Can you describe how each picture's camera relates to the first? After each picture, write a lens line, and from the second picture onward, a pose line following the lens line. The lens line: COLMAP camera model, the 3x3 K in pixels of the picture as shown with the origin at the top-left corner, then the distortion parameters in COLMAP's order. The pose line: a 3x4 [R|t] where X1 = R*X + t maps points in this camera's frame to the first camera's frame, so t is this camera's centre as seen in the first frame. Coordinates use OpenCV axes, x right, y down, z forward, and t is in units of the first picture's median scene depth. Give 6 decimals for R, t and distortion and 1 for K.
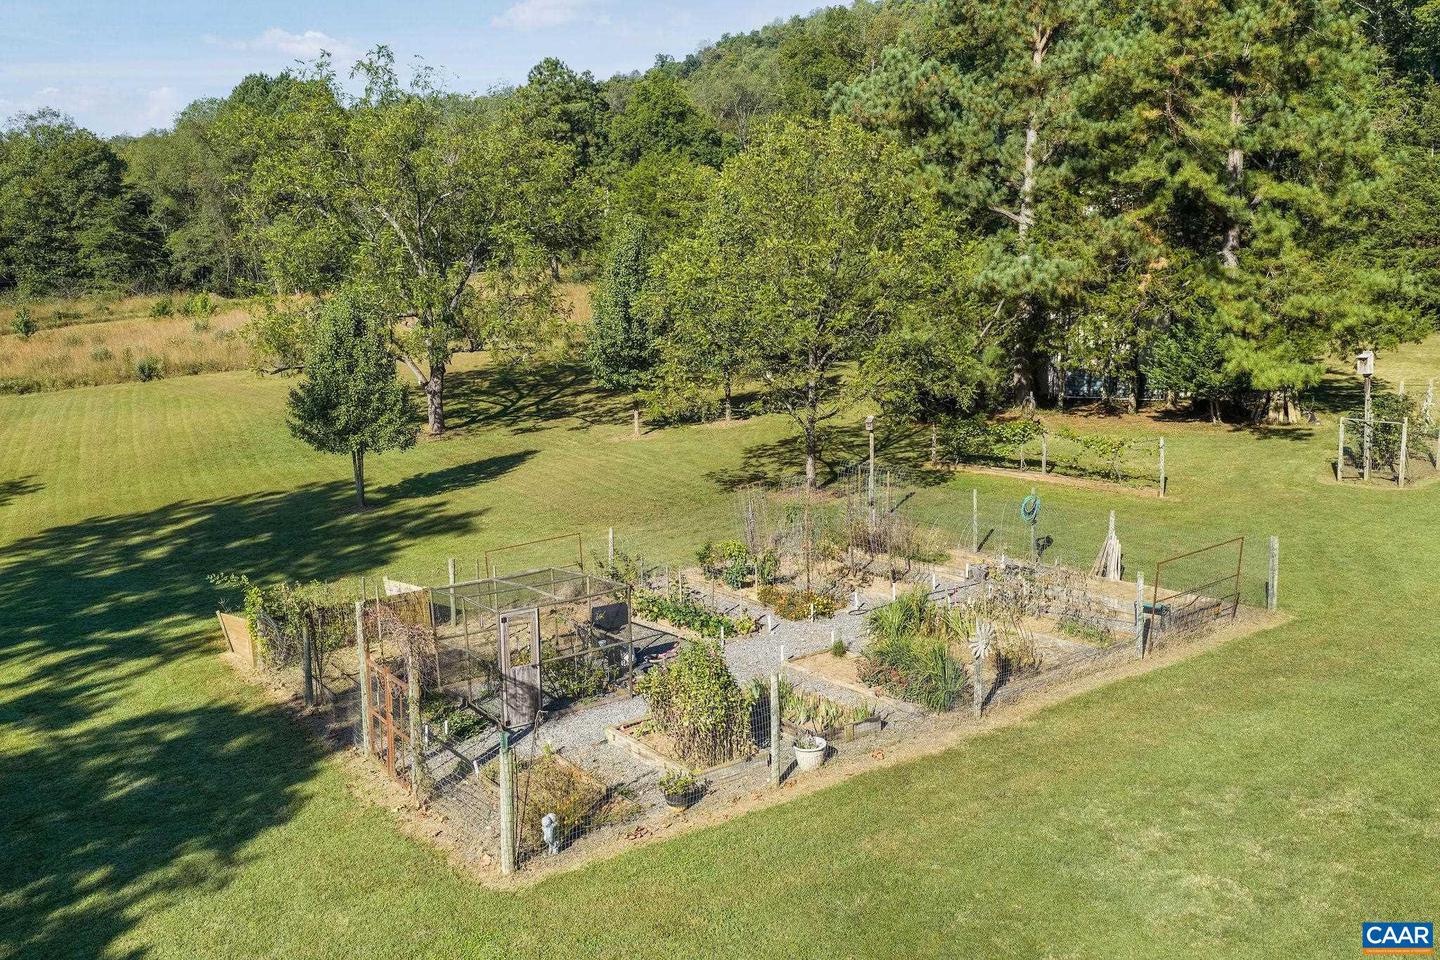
lens RADIAL K [[1179.3, 0, 720.5], [0, 1179.3, 483.1], [0, 0, 1]] dist [0.006701, 0.000678]
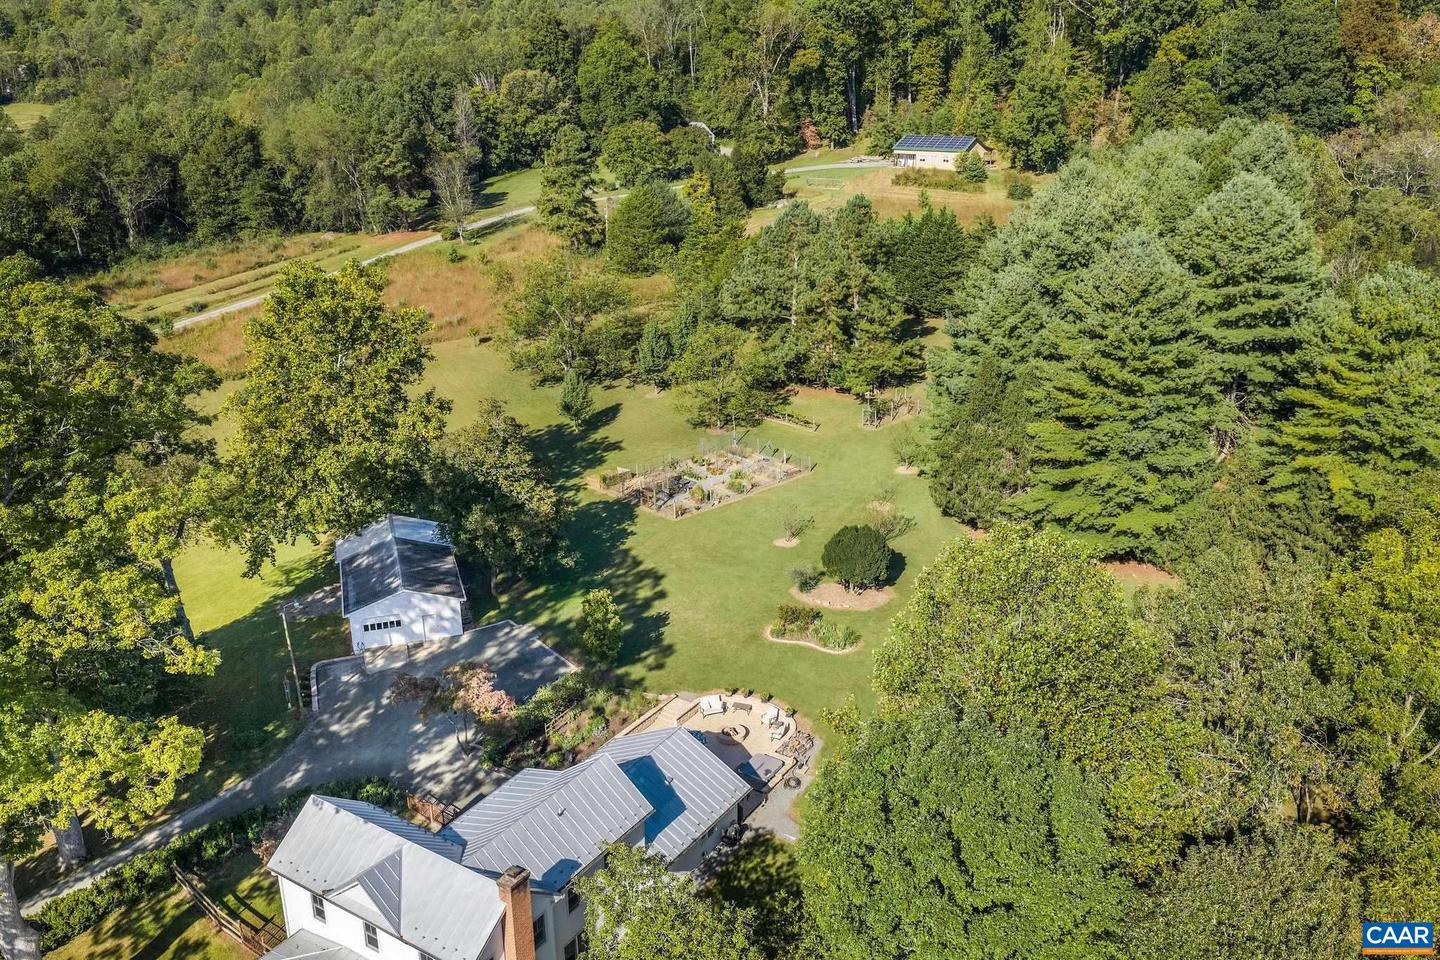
lens RADIAL K [[1168.6, 0, 720.8], [0, 1168.6, 479.4], [0, 0, 1]] dist [-0.046819, -0.000957]
pose [[0.997693, -0.037407, 0.056653, -0.108233], [0.026238, 0.982121, 0.186412, -0.451784], [-0.062613, -0.184495, 0.980837, -2.193916]]
